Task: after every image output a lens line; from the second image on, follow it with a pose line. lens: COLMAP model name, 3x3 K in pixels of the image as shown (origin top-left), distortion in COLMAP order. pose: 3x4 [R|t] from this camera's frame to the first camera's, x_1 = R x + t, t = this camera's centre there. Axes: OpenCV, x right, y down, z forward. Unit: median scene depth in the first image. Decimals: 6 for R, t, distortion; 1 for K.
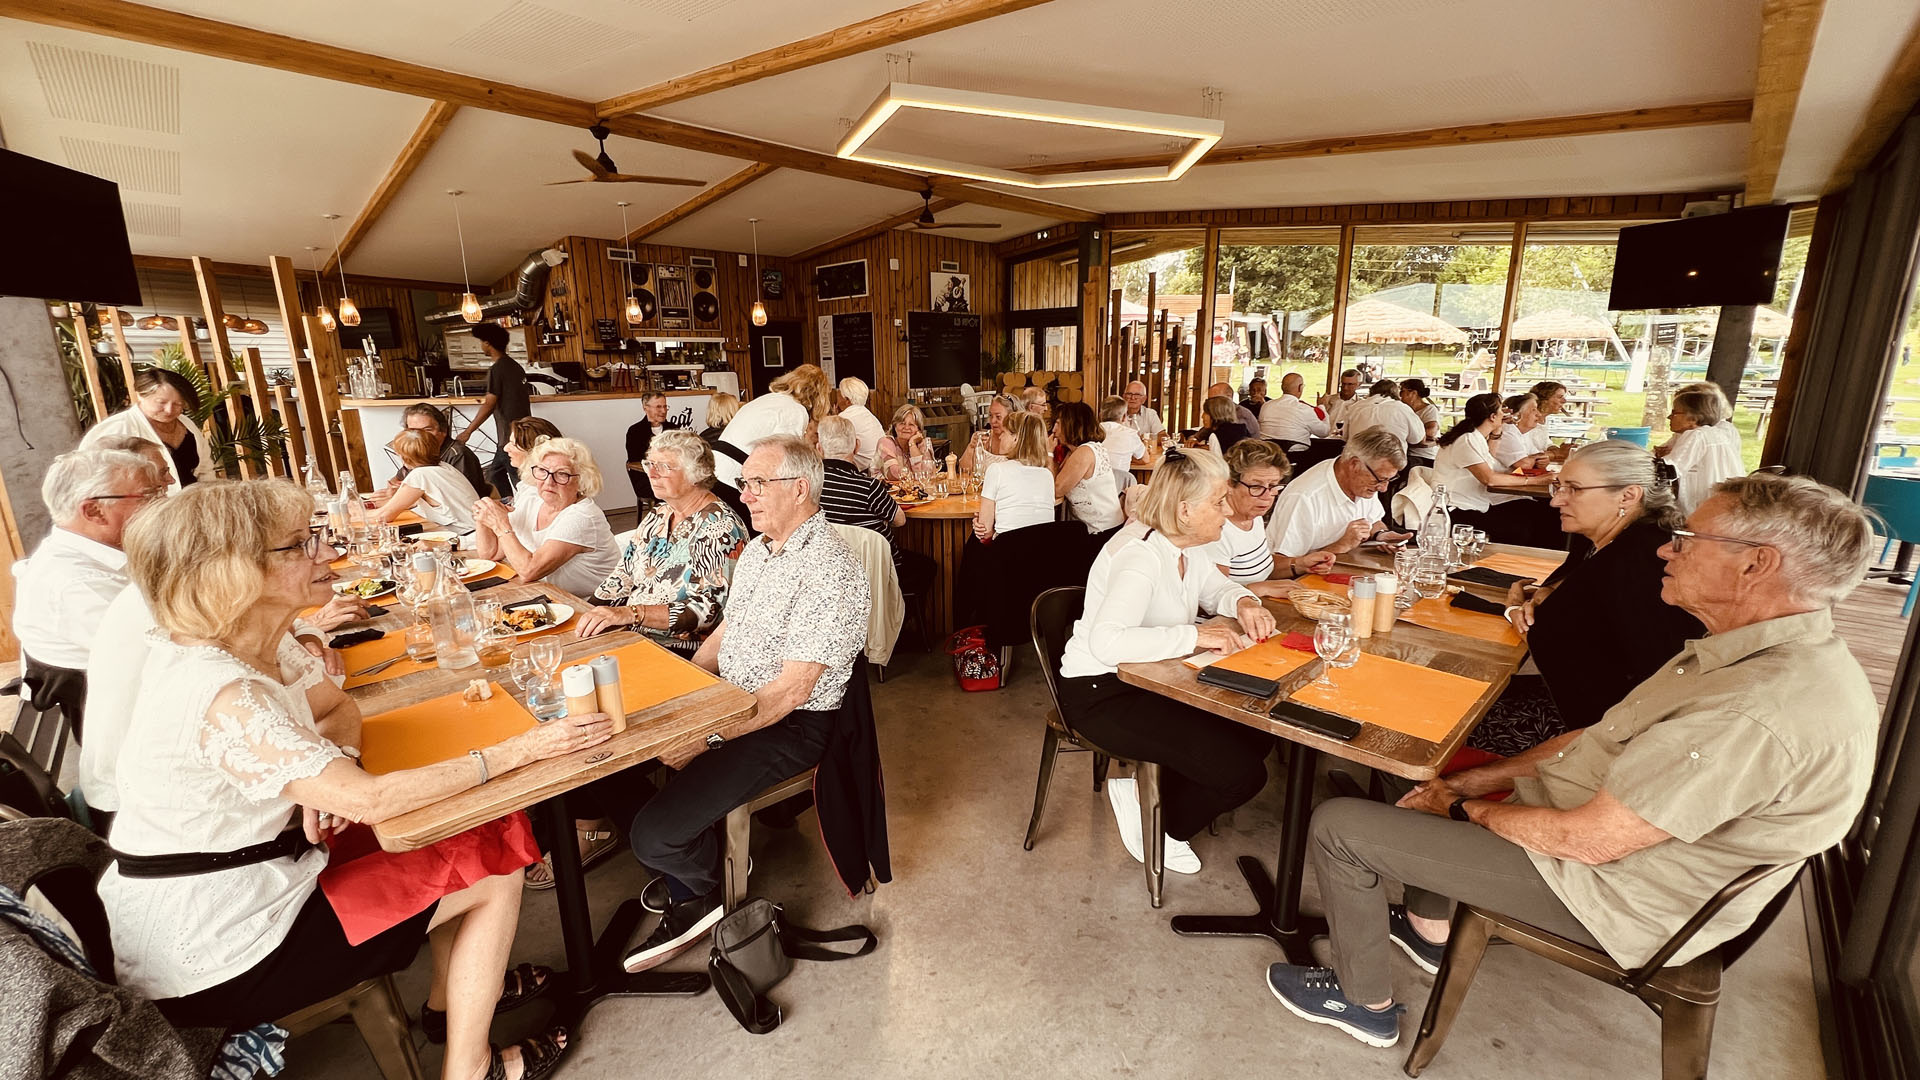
lens RADIAL K [[762.4, 0, 971.5], [0, 762.4, 541.9], [0, 0, 1]] dist [-0.000245, -0.000526]
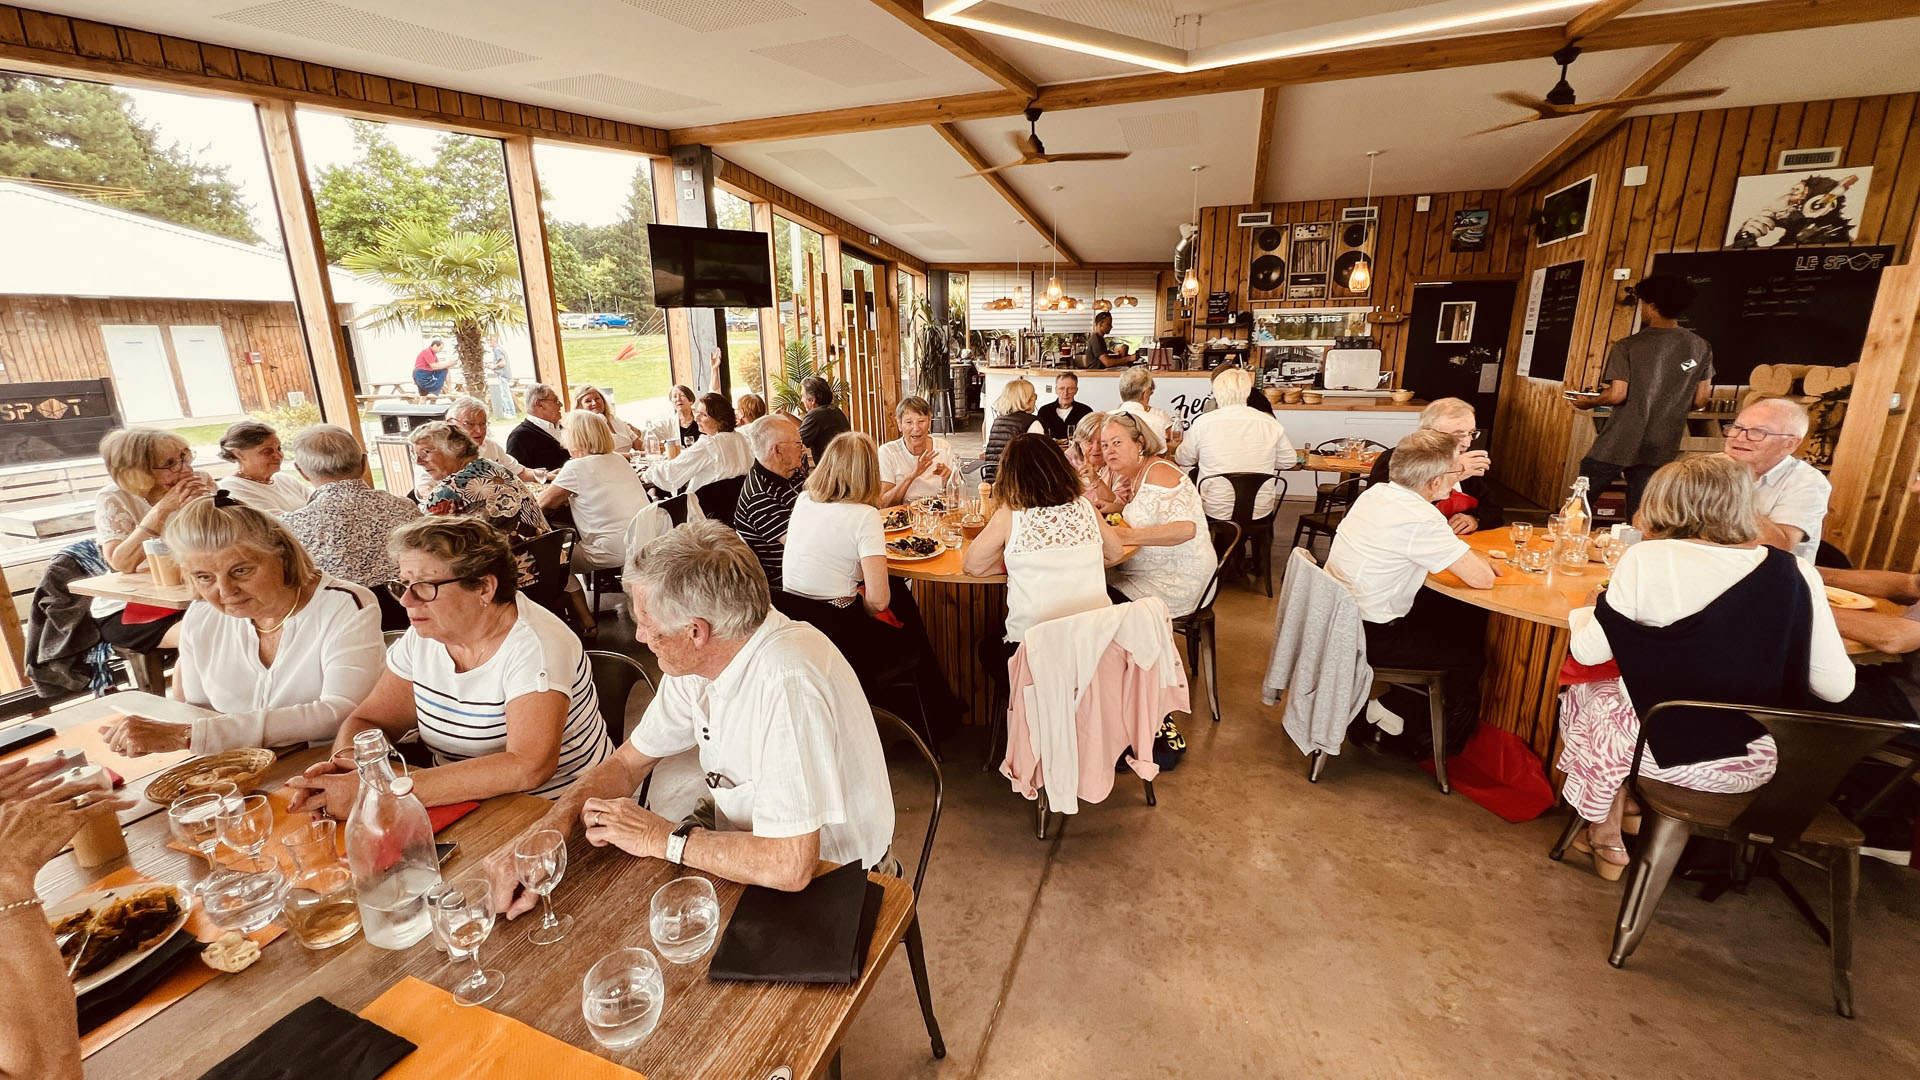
lens RADIAL K [[761.6, 0, 956.9], [0, 761.6, 535.9], [0, 0, 1]] dist [-0.004097, 0.000399]
pose [[0.427005, 0.234570, -0.873295, 0.254822], [-0.205589, 0.965659, 0.158855, -0.075235], [0.880568, 0.111708, 0.460566, 0.284935]]
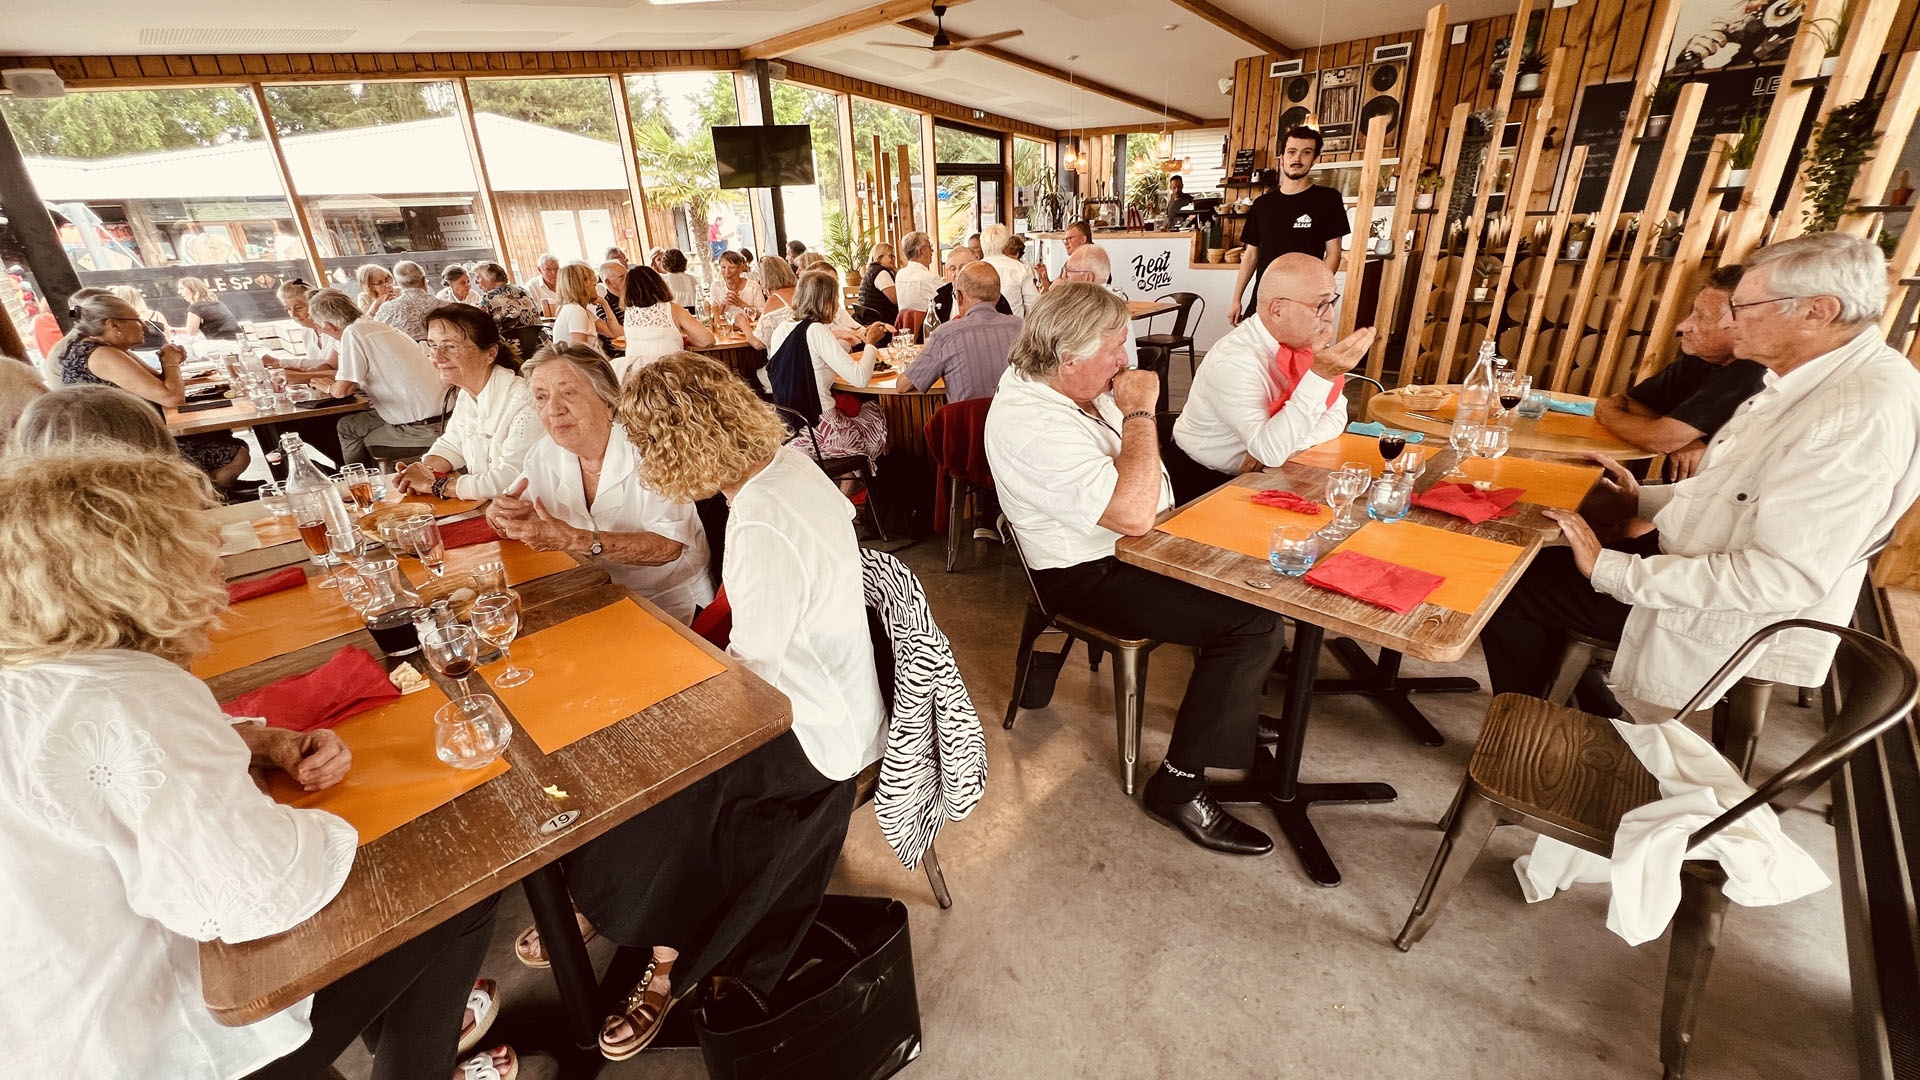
lens RADIAL K [[762.4, 0, 971.5], [0, 762.4, 541.9], [0, 0, 1]] dist [-0.000245, -0.000526]
pose [[0.020743, 0.405310, -0.913944, 0.533448], [-0.198584, 0.897597, 0.393553, -0.145242], [0.979864, 0.173331, 0.099106, 0.600046]]
